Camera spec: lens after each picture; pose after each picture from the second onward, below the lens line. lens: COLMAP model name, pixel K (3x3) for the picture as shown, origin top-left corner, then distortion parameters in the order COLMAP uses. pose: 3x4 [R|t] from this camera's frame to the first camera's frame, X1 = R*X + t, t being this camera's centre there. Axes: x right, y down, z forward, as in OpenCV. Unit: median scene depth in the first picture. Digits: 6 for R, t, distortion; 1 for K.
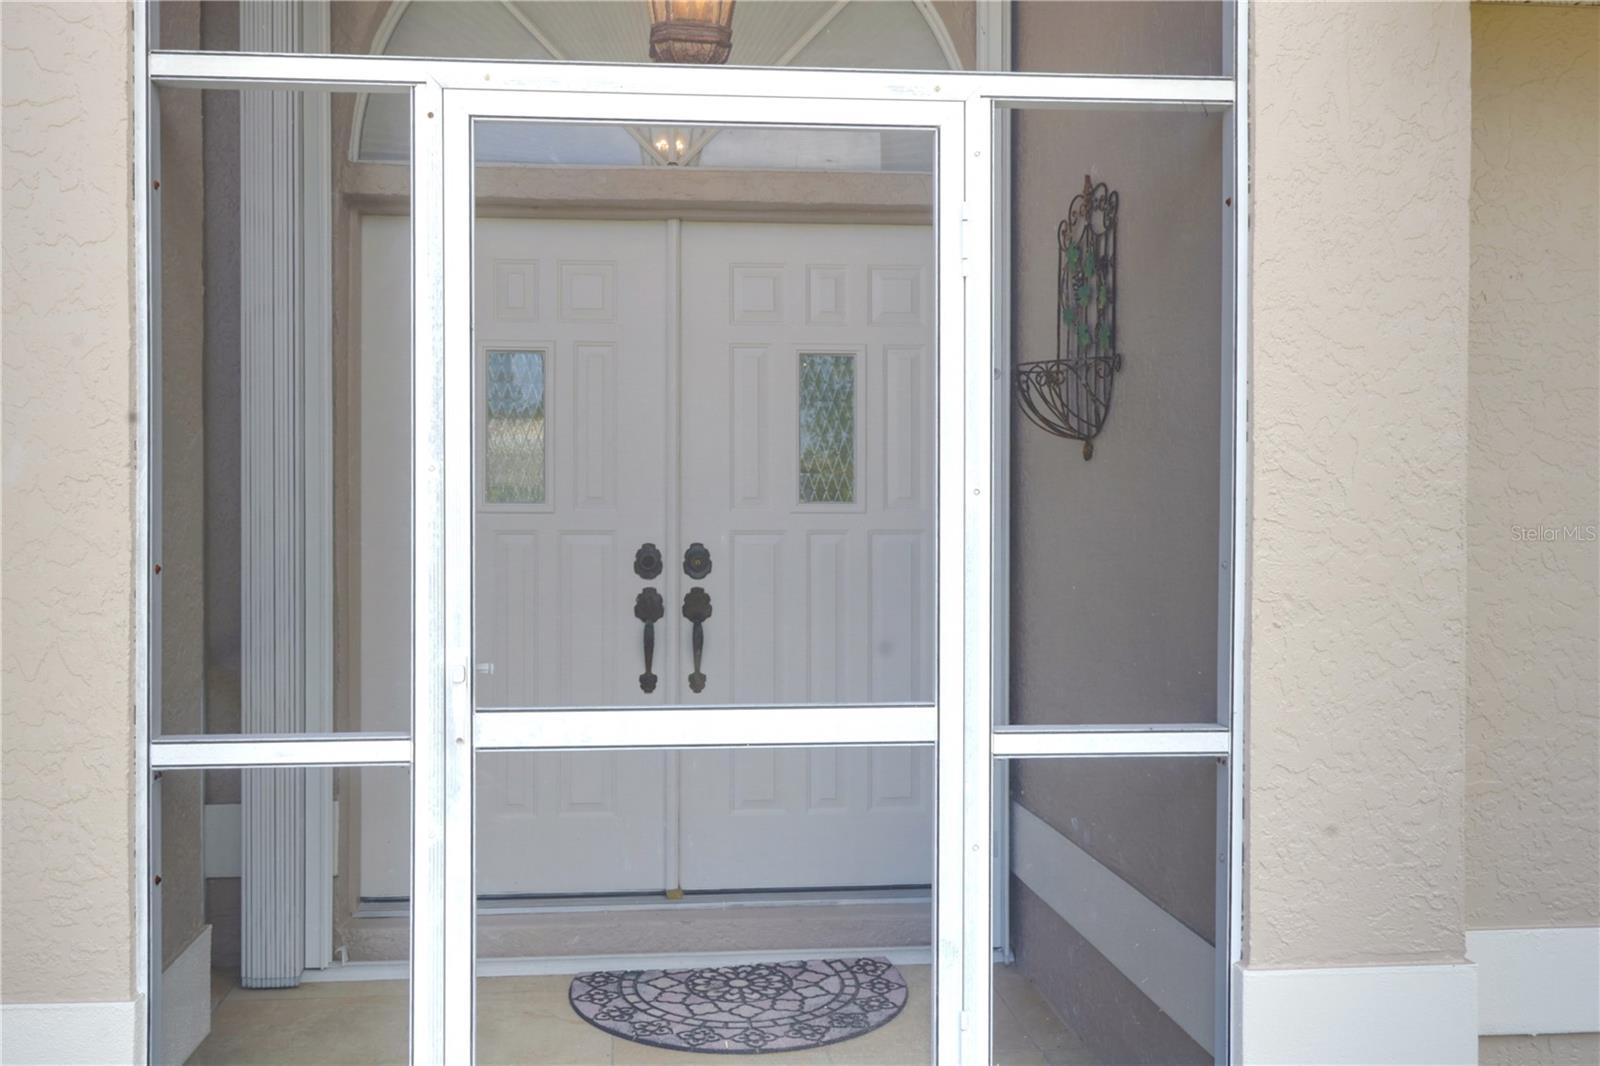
lens RADIAL K [[1366.1, 0, 779.6], [0, 1366.1, 528.0], [0, 0, 1]] dist [-0.004783, -0.012862]
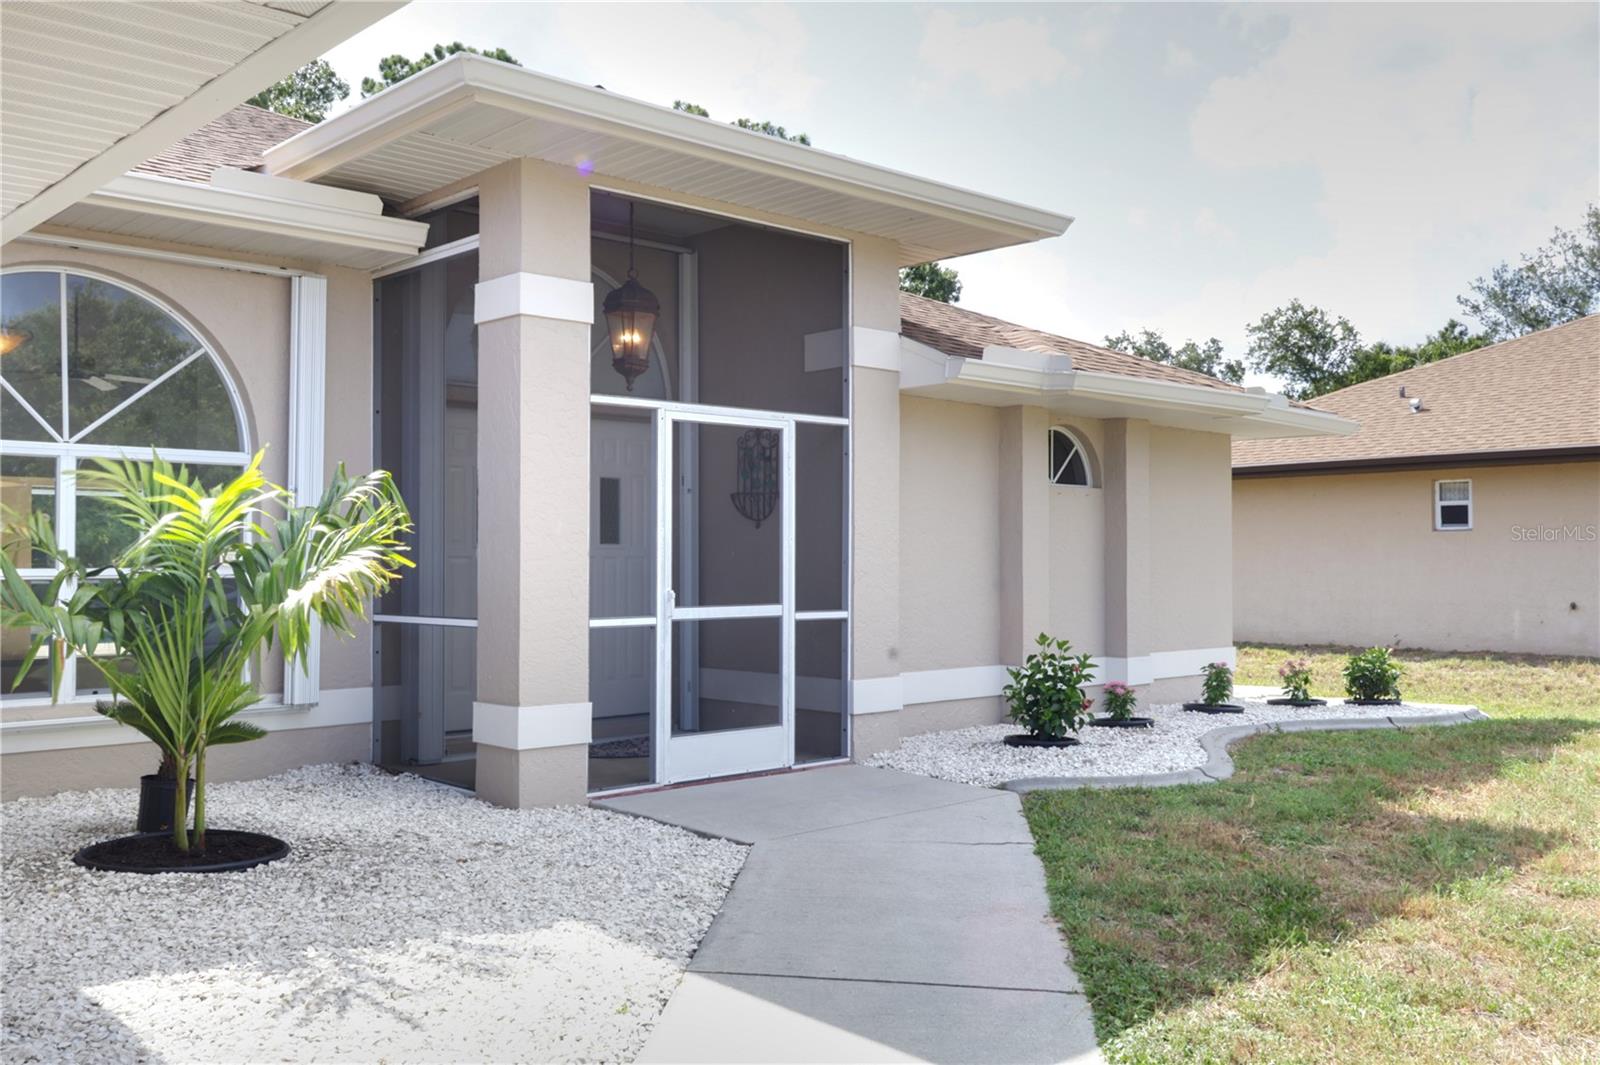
lens RADIAL K [[1366.1, 0, 779.6], [0, 1366.1, 527.5], [0, 0, 1]] dist [-0.004783, -0.012862]
pose [[0.791402, 0.015125, 0.611109, -1.885743], [0.008005, 0.999352, -0.035100, 0.060412], [-0.611244, 0.032670, 0.790768, -1.587921]]
